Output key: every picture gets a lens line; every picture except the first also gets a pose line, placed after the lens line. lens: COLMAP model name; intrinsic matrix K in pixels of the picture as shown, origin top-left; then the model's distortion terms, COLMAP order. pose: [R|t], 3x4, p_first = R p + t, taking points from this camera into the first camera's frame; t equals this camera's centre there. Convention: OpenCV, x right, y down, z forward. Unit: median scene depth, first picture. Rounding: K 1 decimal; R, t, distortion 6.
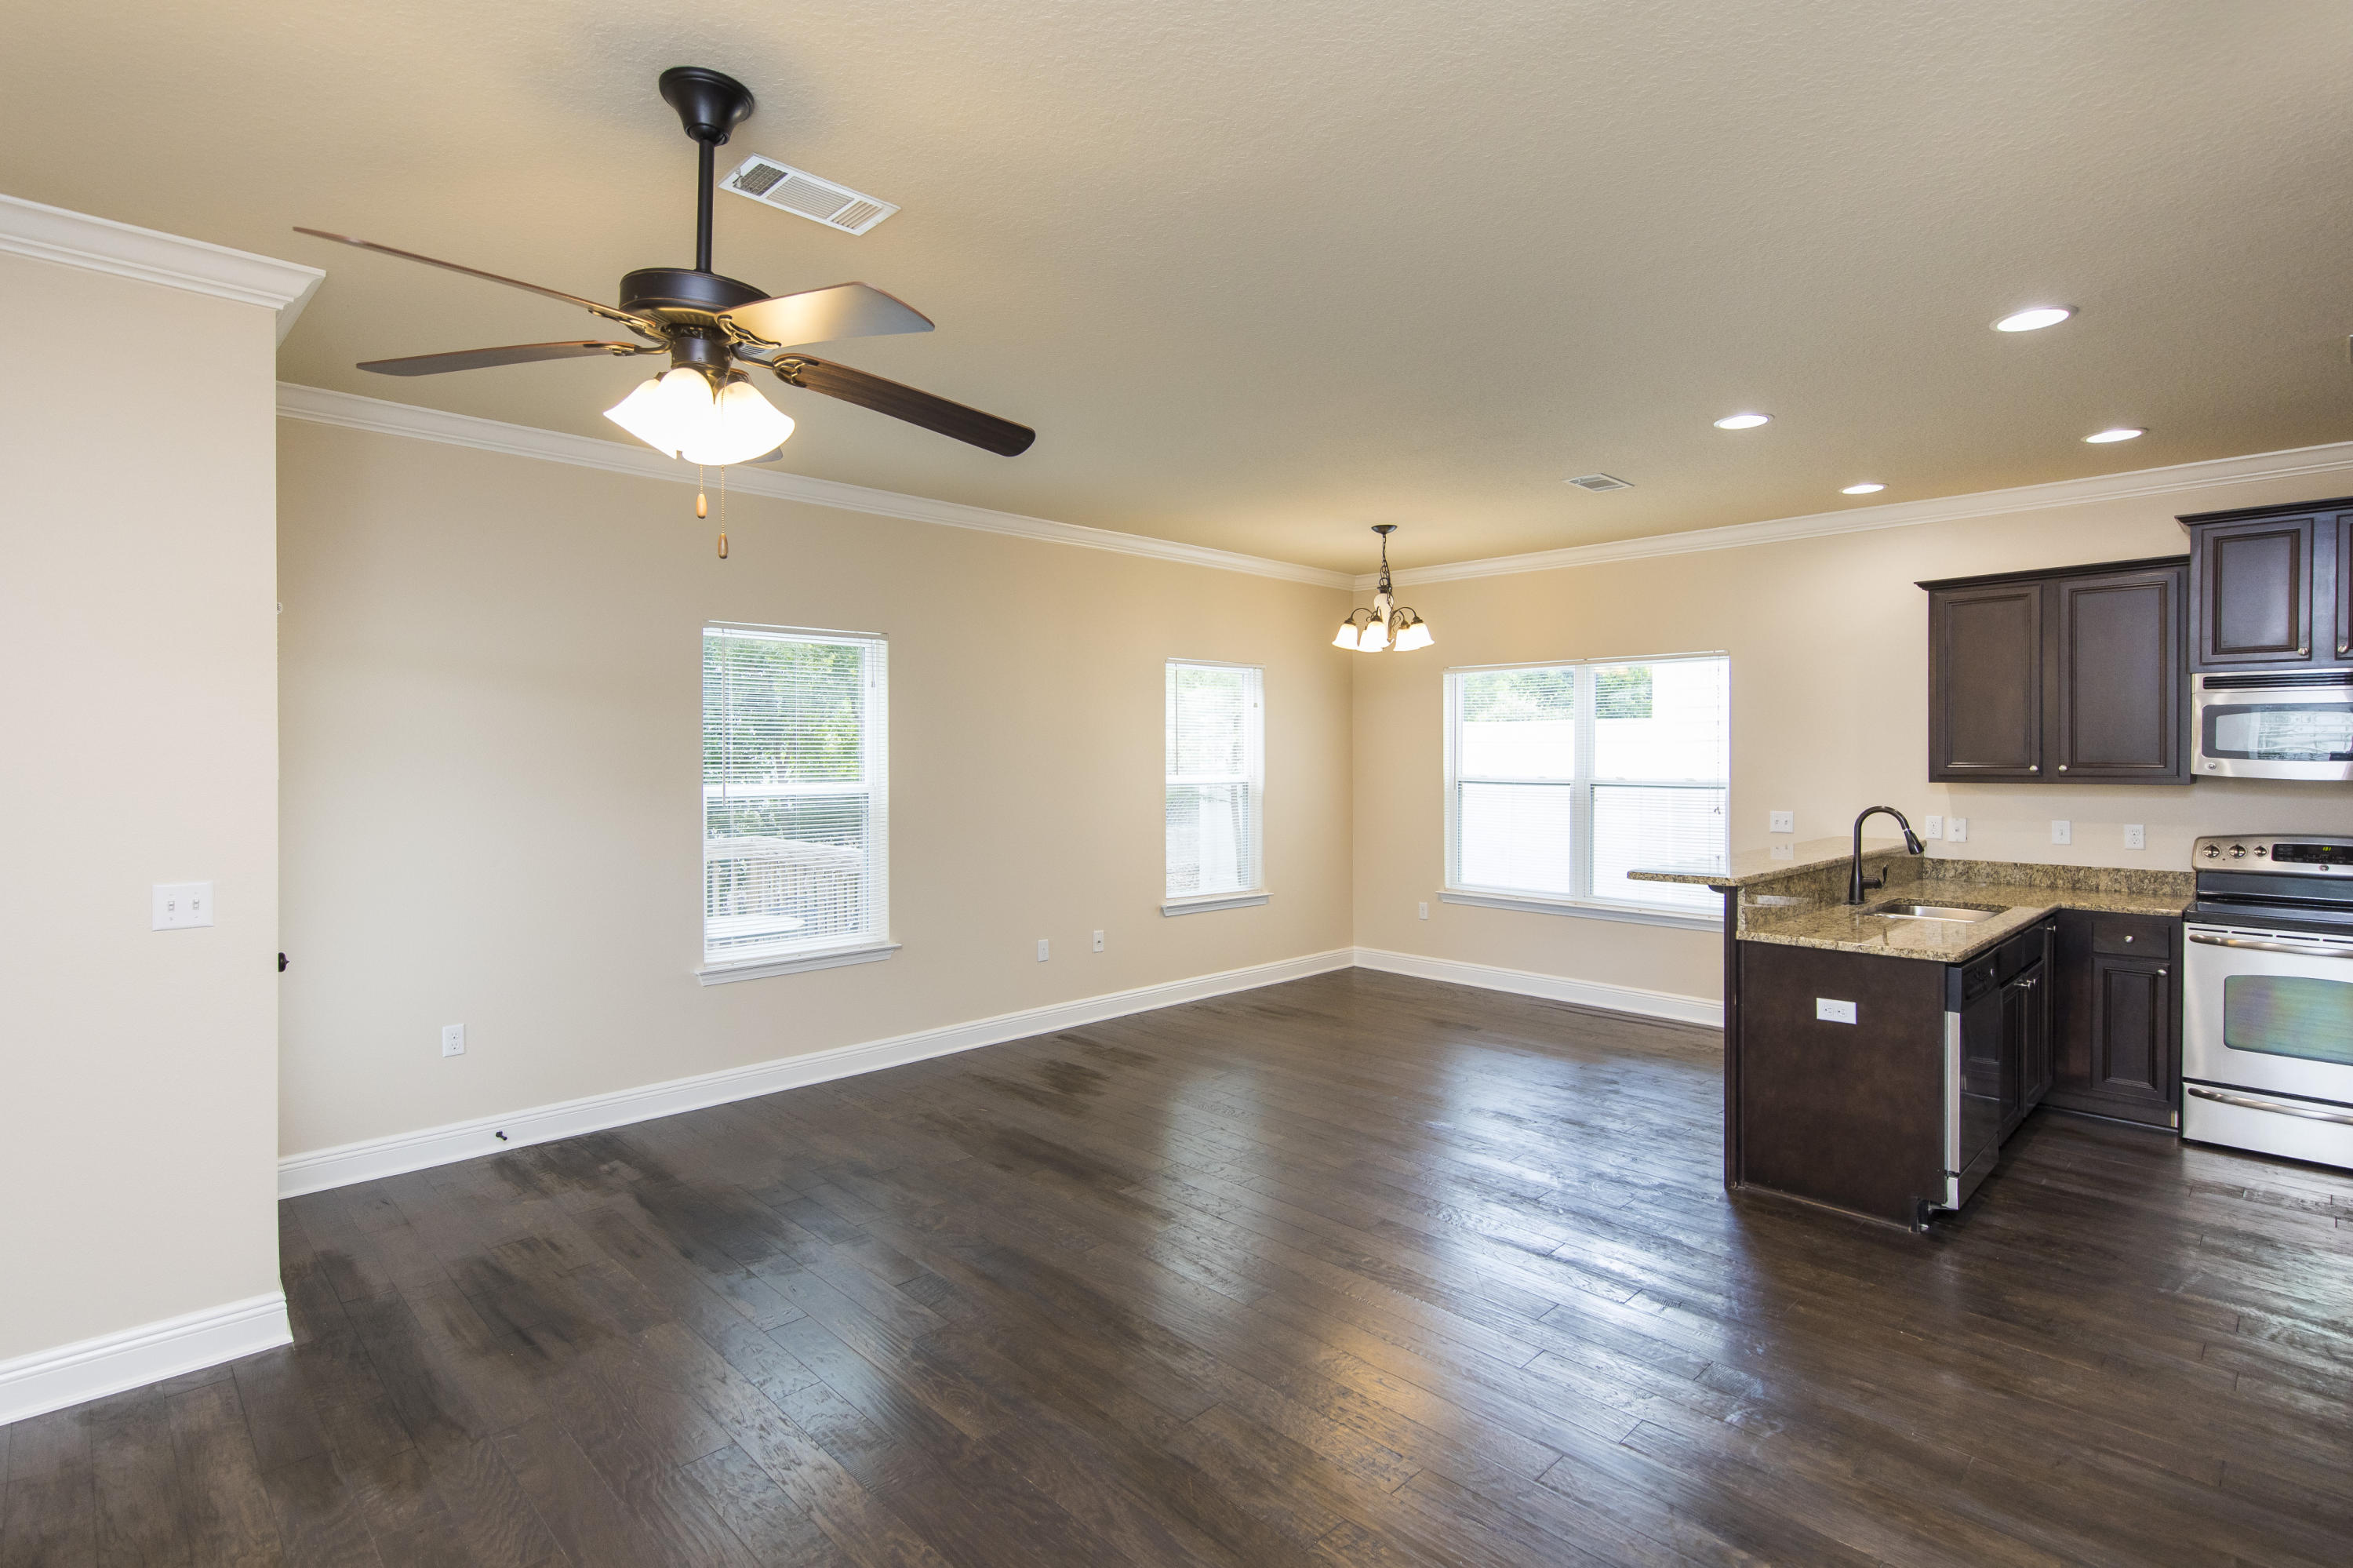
lens RADIAL K [[1127.2, 0, 1173.6], [0, 1127.2, 755.1], [0, 0, 1]] dist [0.000334, -0.000308]
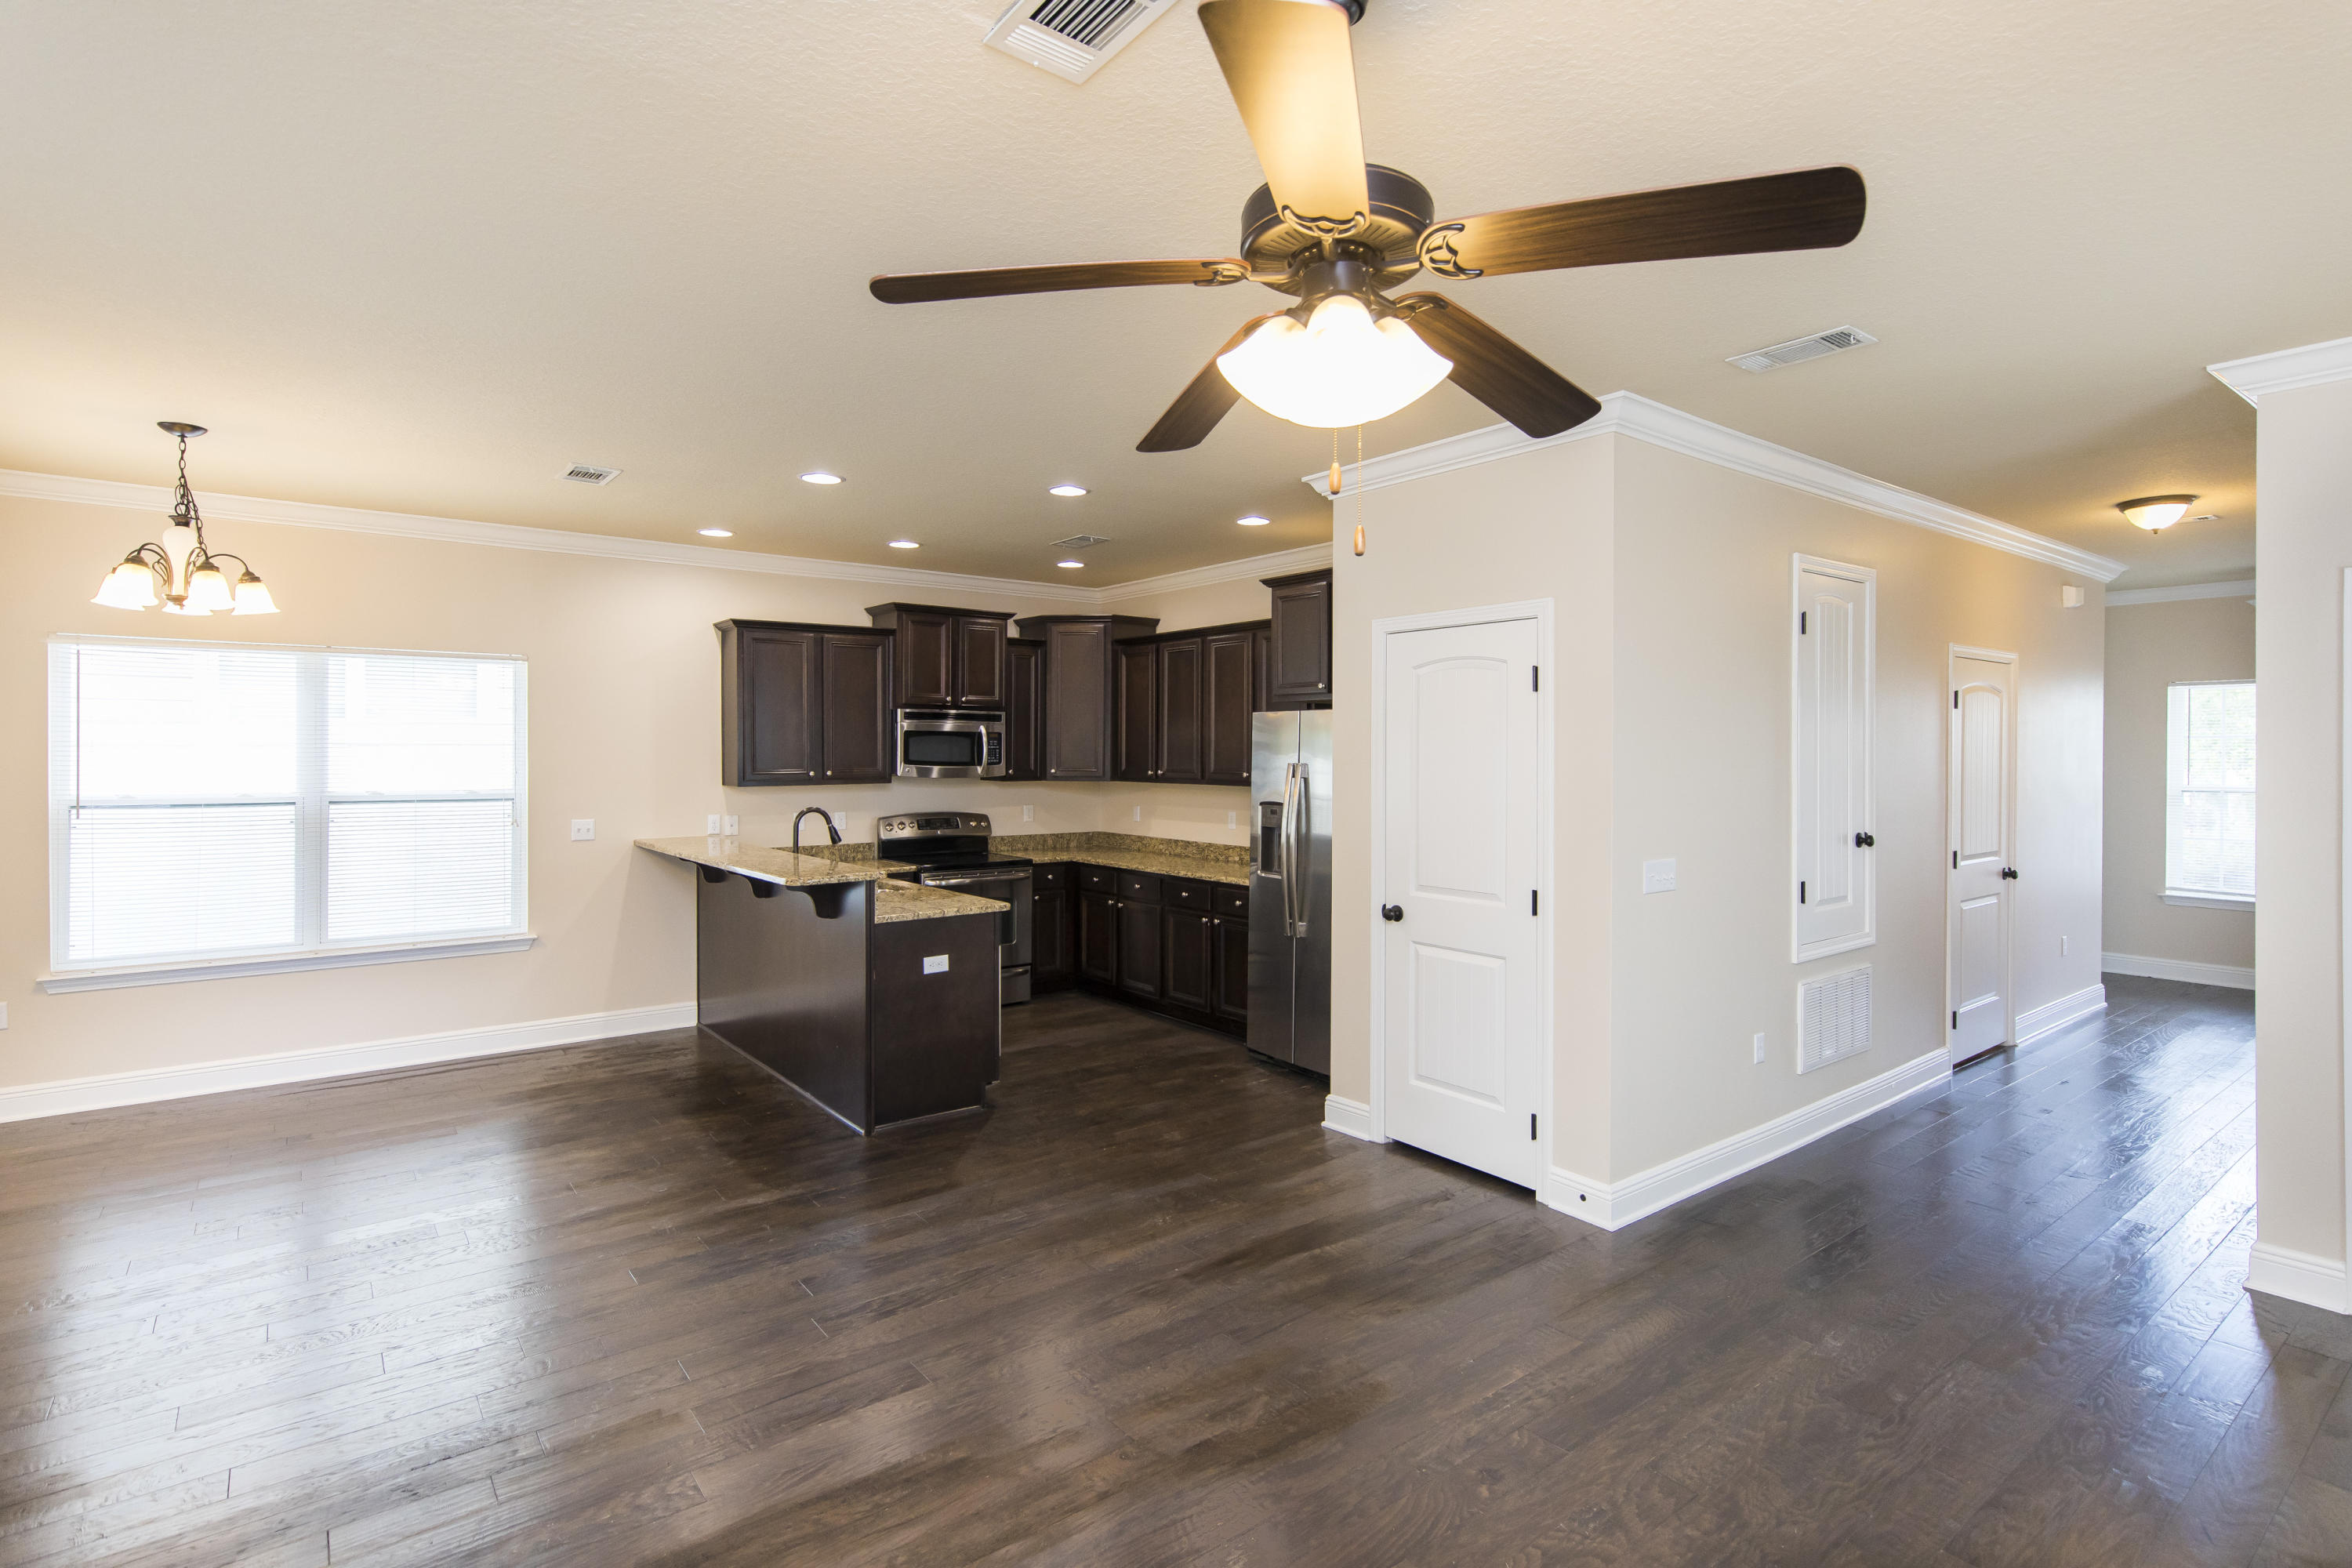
lens RADIAL K [[1126.7, 0, 1173.1], [0, 1126.7, 755.1], [0, 0, 1]] dist [0.000334, -0.000308]
pose [[0.115054, -0.003586, 0.993353, -0.507824], [-0.000904, 0.999993, 0.003715, -0.015360], [-0.993359, -0.001325, 0.115050, 0.435459]]
